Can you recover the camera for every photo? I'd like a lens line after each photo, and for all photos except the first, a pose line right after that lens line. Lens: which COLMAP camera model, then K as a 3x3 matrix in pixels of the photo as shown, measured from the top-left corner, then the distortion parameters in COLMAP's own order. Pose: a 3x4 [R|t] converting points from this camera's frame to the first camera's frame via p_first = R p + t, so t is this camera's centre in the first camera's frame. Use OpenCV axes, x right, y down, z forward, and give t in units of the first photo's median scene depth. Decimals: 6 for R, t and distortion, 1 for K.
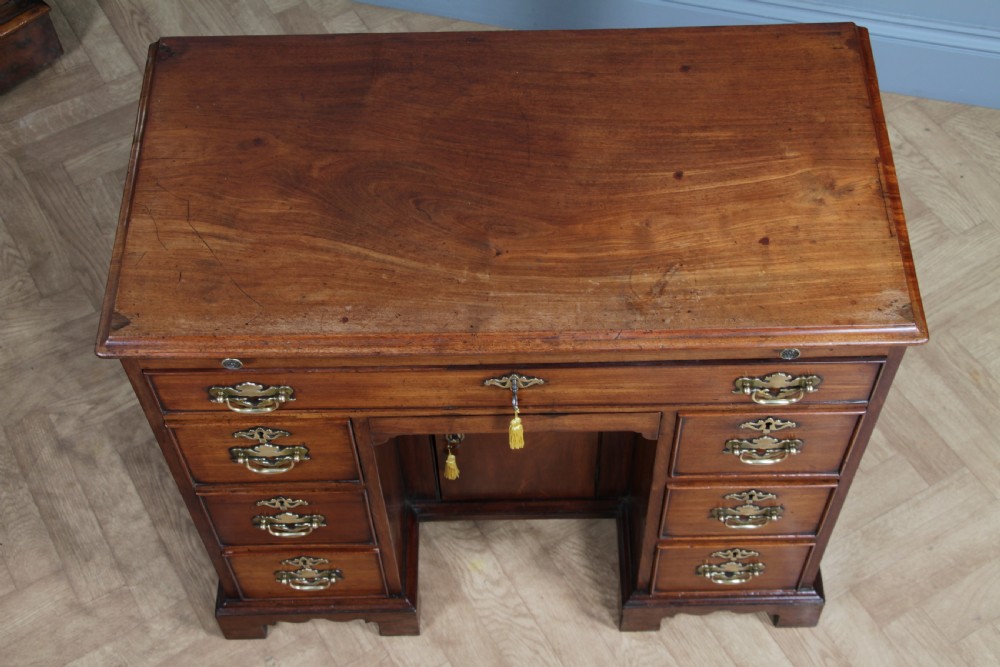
lens RADIAL K [[1360.1, 0, 503.5], [0, 1360.1, 301.0], [0, 0, 1]] dist [-0.000852, 0.018640]
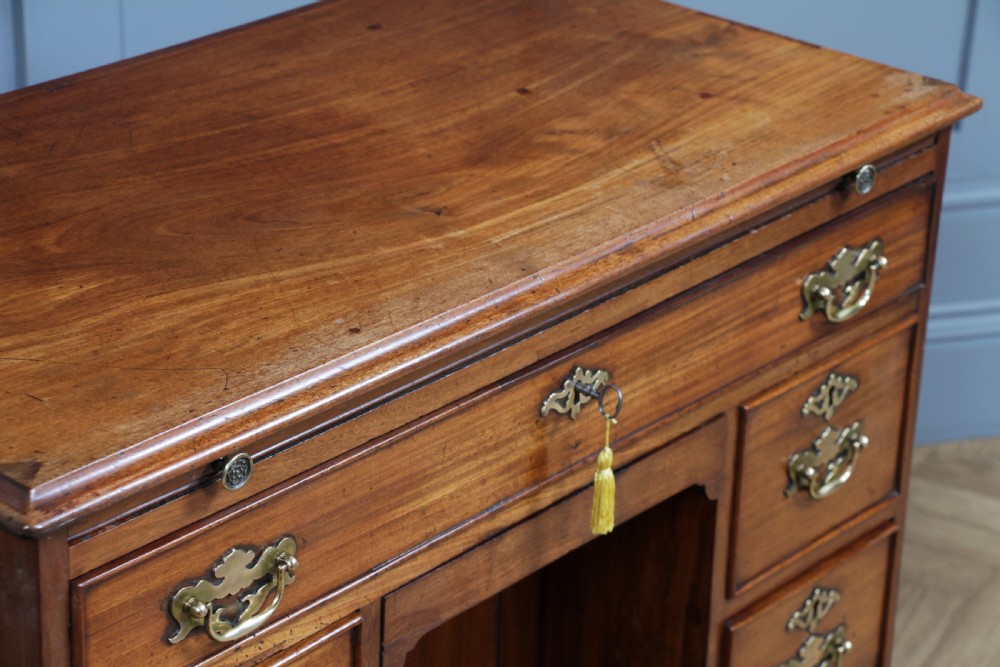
lens RADIAL K [[2607.9, 0, 478.1], [0, 2607.9, 333.6], [0, 0, 1]] dist [0.332670, -0.002069]
pose [[0.672365, -0.283057, 0.683962, -0.736695], [0.577967, 0.778043, -0.246176, 0.277082], [-0.462470, 0.560827, 0.686727, 0.247305]]
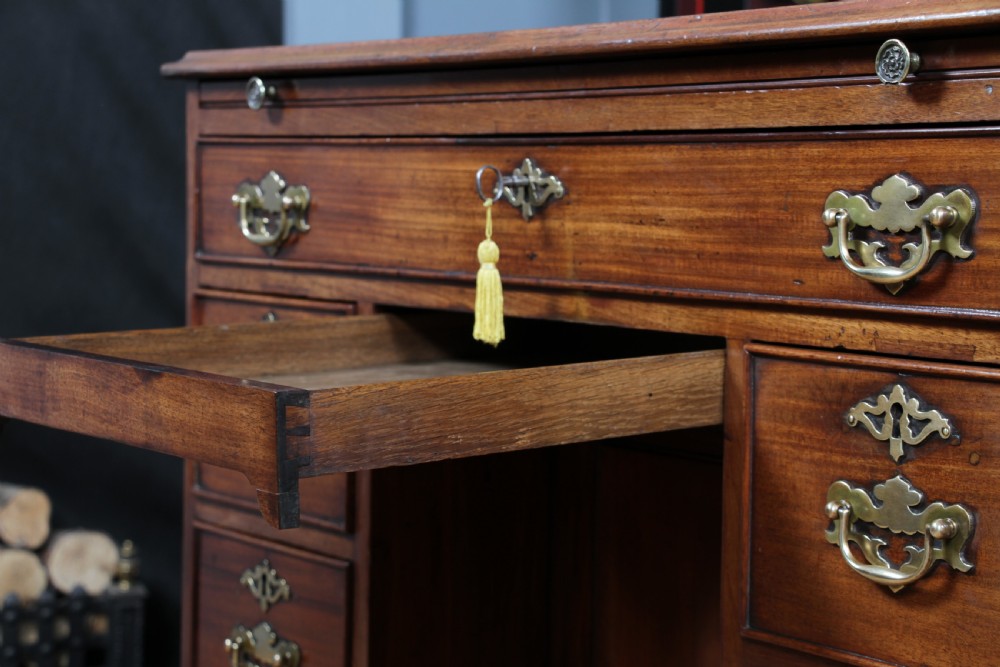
lens RADIAL K [[2145.4, 0, 500.0], [0, 2145.4, 333.5], [0, 0, 1]] dist [0.237591, 0.384238]
pose [[0.589012, 0.083536, -0.803795, 0.666186], [-0.676144, 0.595695, -0.433562, 0.453950], [0.442599, 0.798855, 0.407354, 0.674648]]
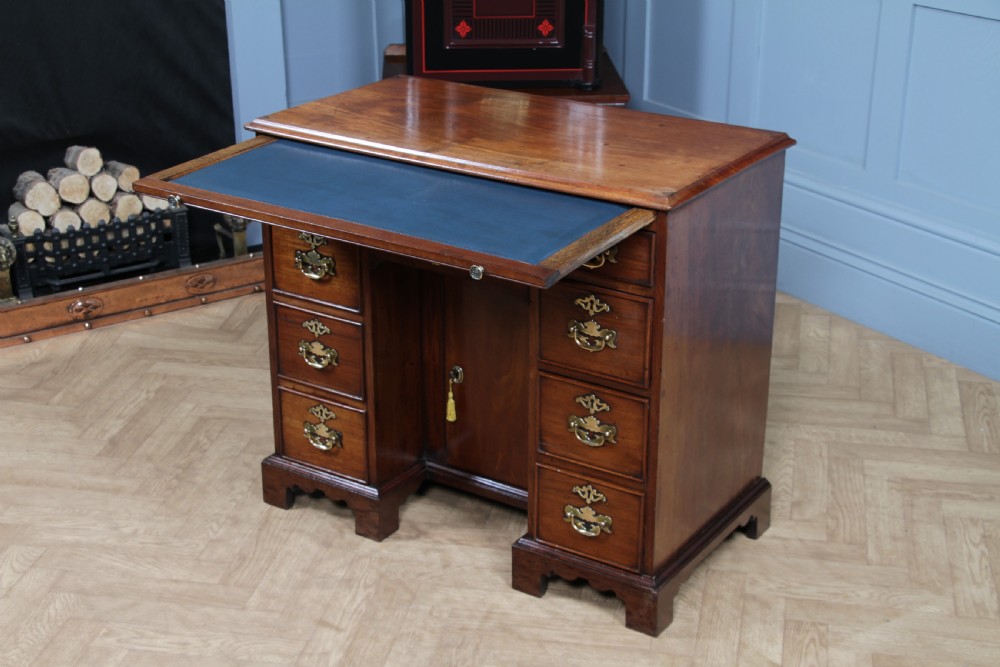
lens RADIAL K [[1562.7, 0, 500.0], [0, 1562.7, 333.5], [0, 0, 1]] dist [0.031502, 0.032032]
pose [[0.828525, 0.229901, -0.510579, 0.967013], [-0.465593, 0.789407, -0.400074, 0.824216], [0.311077, 0.569194, 0.761084, -0.242229]]
